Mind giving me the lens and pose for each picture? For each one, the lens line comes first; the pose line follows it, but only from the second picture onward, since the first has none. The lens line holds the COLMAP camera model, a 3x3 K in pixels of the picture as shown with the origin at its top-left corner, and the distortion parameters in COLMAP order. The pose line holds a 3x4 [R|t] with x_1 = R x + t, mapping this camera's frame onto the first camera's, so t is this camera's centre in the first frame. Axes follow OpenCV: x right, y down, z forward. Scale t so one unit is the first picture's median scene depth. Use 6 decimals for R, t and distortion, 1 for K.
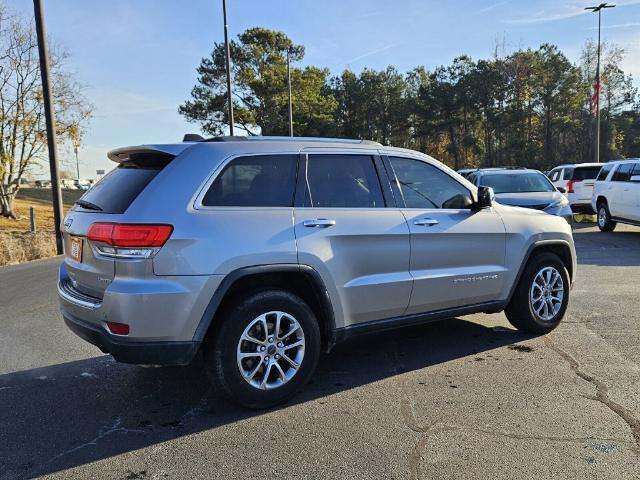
lens RADIAL K [[573.6, 0, 320.0], [0, 573.6, 240.0], [0, 0, 1]] dist [0.081324, -0.072997]
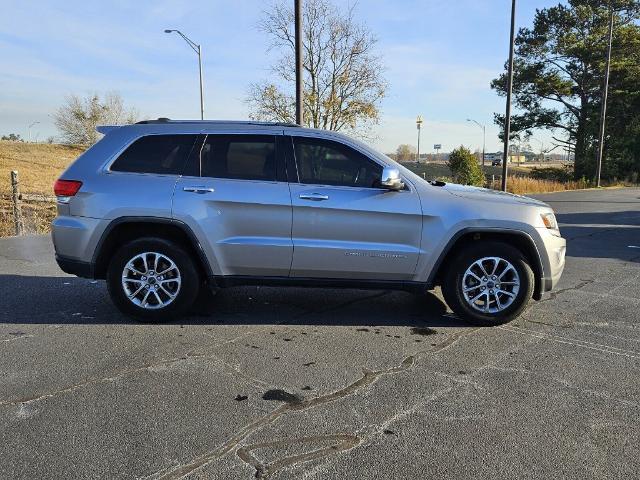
lens RADIAL K [[573.6, 0, 320.0], [0, 573.6, 240.0], [0, 0, 1]] dist [0.081324, -0.072997]
pose [[0.822416, 0.108586, -0.558428, 0.915354], [-0.084451, 0.994041, 0.068917, -0.027815], [0.562584, -0.009519, 0.826685, 0.098015]]
